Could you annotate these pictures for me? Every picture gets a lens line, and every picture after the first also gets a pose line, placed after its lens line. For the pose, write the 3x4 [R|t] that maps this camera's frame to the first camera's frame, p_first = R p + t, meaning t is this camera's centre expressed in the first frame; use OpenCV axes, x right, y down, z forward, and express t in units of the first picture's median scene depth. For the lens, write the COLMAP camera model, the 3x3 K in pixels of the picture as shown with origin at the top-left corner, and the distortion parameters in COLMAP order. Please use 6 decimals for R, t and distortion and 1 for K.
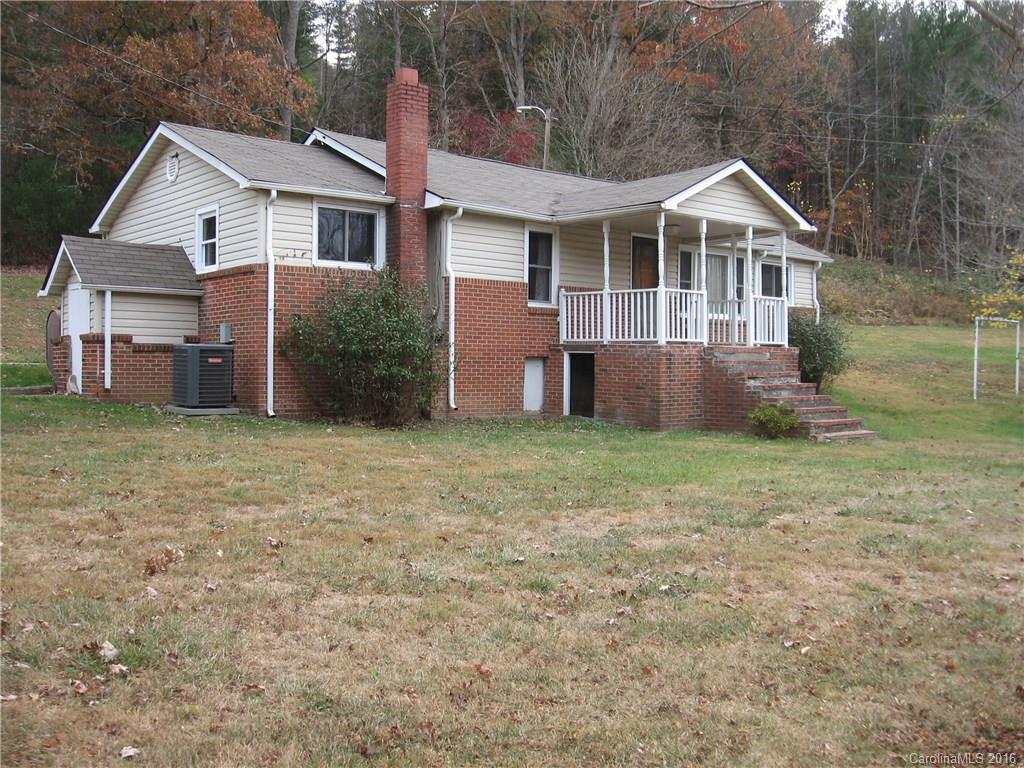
lens RADIAL K [[1062.4, 0, 516.1], [0, 1062.4, 377.9], [0, 0, 1]] dist [-0.136040, 0.058064]
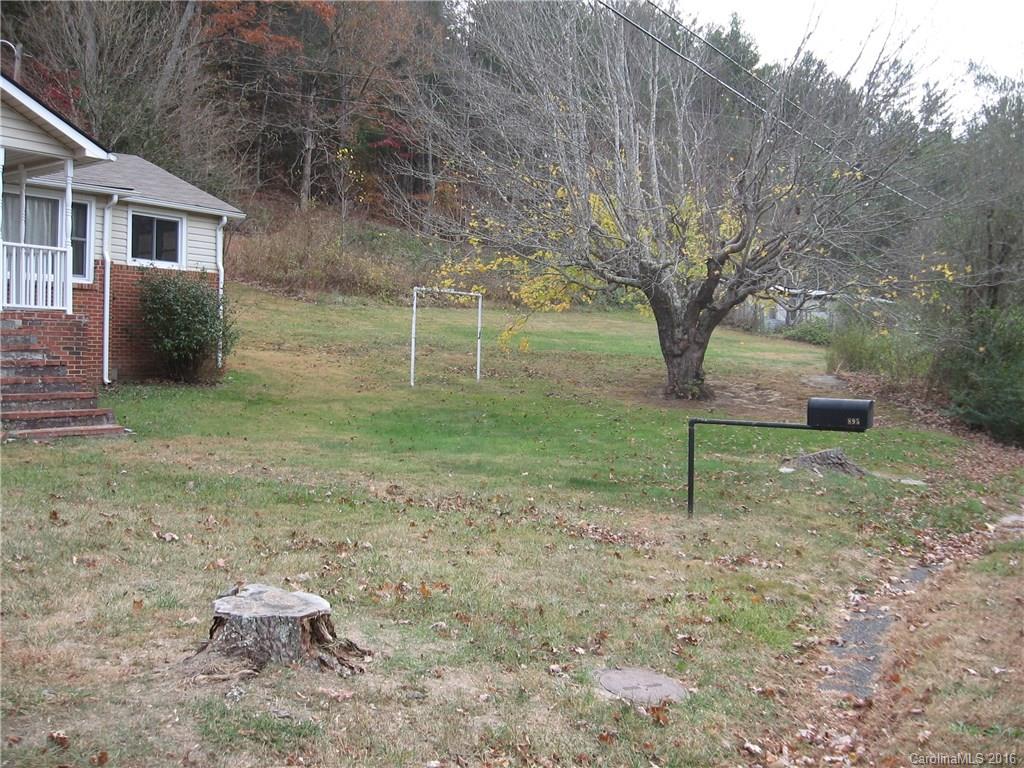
lens RADIAL K [[1062.4, 0, 516.1], [0, 1062.4, 377.9], [0, 0, 1]] dist [-0.136040, 0.058064]
pose [[0.954229, 0.000350, 0.299078, 0.366744], [-0.002974, 0.999961, 0.008319, 0.010205], [-0.299063, -0.008827, 0.954192, 0.216312]]
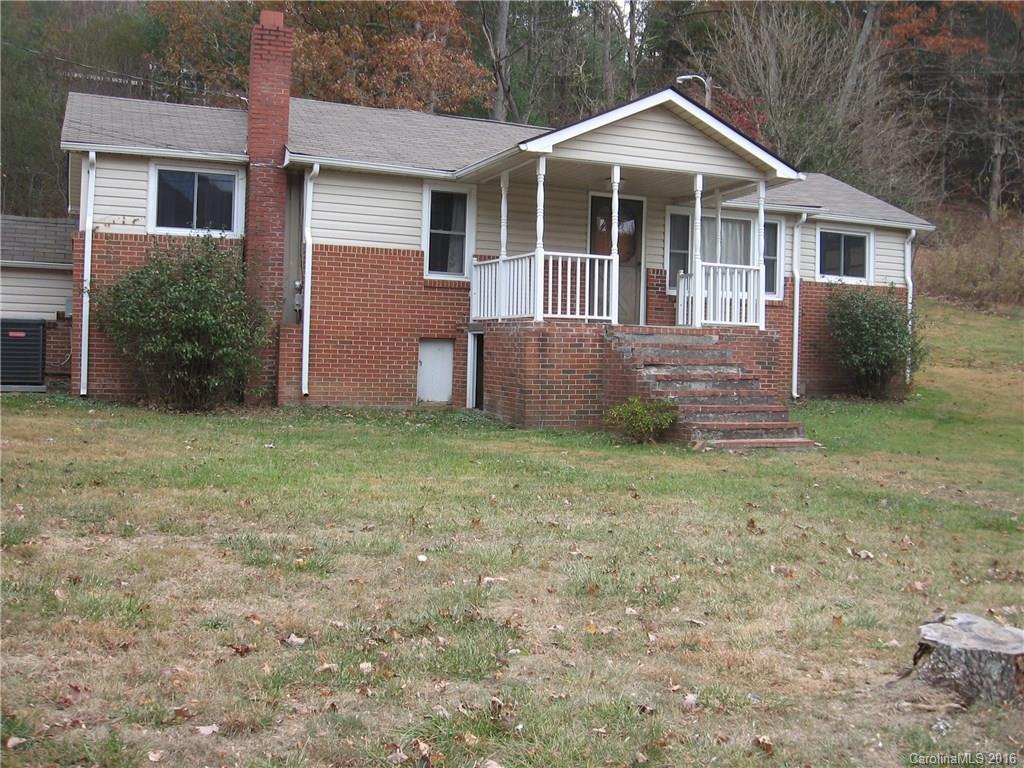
lens RADIAL K [[1062.4, 0, 516.1], [0, 1062.4, 377.9], [0, 0, 1]] dist [-0.136040, 0.058064]
pose [[0.948004, 0.019800, -0.317641, 0.359386], [-0.020580, 0.999788, 0.000899, 0.010359], [0.317592, 0.005685, 0.948211, 0.220039]]
